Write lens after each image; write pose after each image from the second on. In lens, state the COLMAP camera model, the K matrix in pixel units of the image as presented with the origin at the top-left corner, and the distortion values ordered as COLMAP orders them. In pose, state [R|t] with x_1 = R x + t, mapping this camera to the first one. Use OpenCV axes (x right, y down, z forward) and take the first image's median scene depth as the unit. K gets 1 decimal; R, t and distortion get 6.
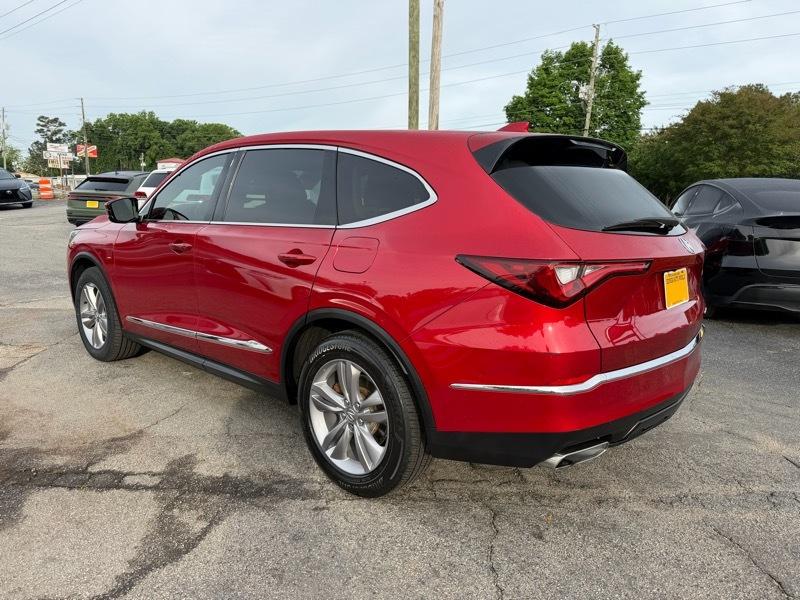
lens RADIAL K [[566.5, 0, 401.5], [0, 566.5, 300.4], [0, 0, 1]] dist [0.026669, -0.027703]
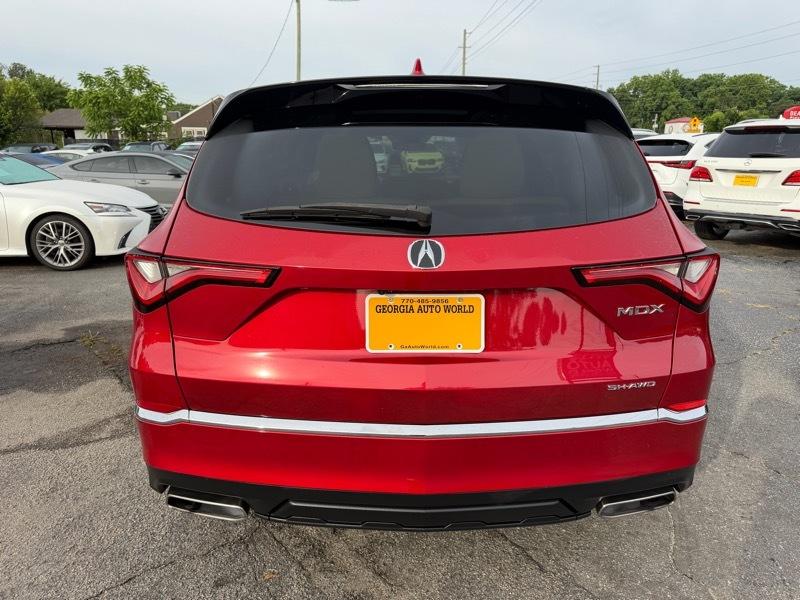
lens RADIAL K [[566.5, 0, 401.3], [0, 566.5, 302.4], [0, 0, 1]] dist [0.026669, -0.027703]
pose [[0.675731, 0.166936, -0.717998, 0.059542], [-0.119110, 0.985947, 0.117137, -0.007409], [0.727462, 0.006368, 0.686119, 0.039012]]
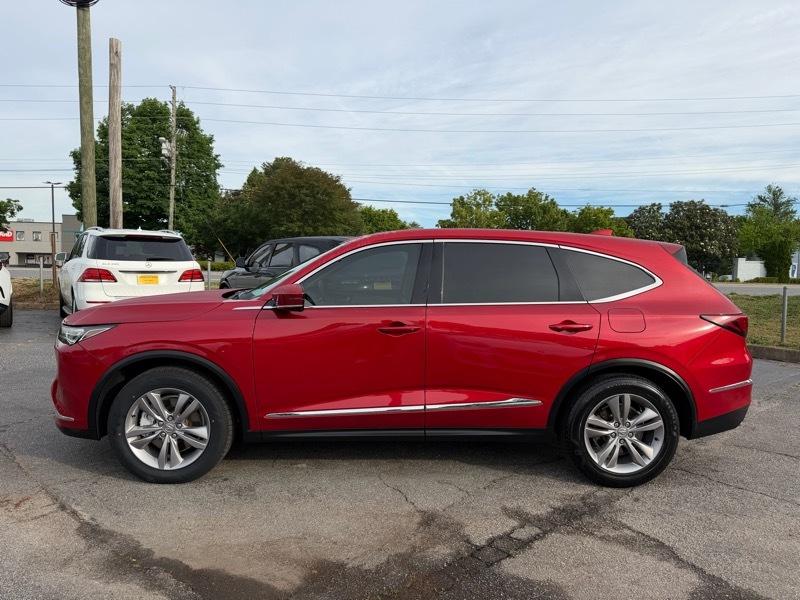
lens RADIAL K [[566.5, 0, 403.2], [0, 566.5, 298.1], [0, 0, 1]] dist [0.026669, -0.027703]
pose [[0.714883, -0.057194, 0.696901, -0.103448], [0.121351, 0.991674, -0.043097, -0.009790], [-0.688634, 0.115378, 0.715871, 0.021738]]
